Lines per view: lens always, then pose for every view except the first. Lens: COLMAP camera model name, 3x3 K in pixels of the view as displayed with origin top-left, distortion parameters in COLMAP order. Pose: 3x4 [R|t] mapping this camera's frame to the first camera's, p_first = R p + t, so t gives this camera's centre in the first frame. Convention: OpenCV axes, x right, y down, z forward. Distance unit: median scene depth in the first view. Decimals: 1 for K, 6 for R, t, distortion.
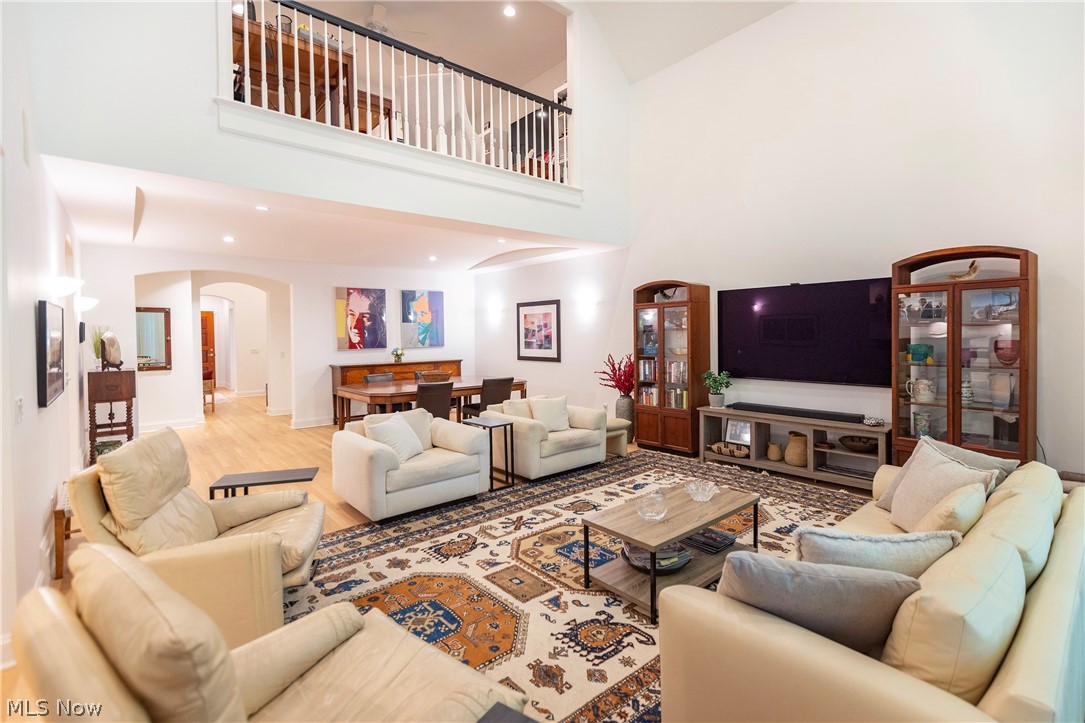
lens RADIAL K [[497.9, 0, 495.2], [0, 497.9, 346.4], [0, 0, 1]] dist [-0.000620, -0.000006]
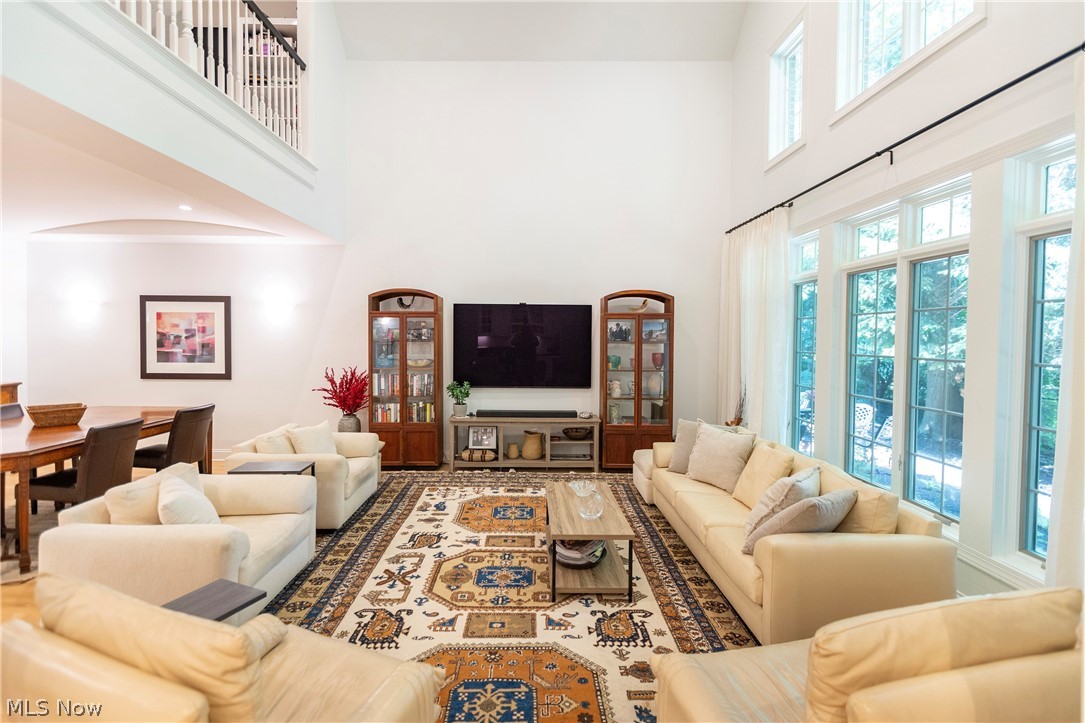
lens RADIAL K [[559.9, 0, 540.3], [0, 559.9, 351.5], [0, 0, 1]] dist [-0.001261, 0.000147]
pose [[0.592047, -0.004657, 0.805890, -0.469442], [0.004455, 0.999987, 0.002505, -0.018415], [-0.805891, 0.002107, 0.592060, 0.213717]]
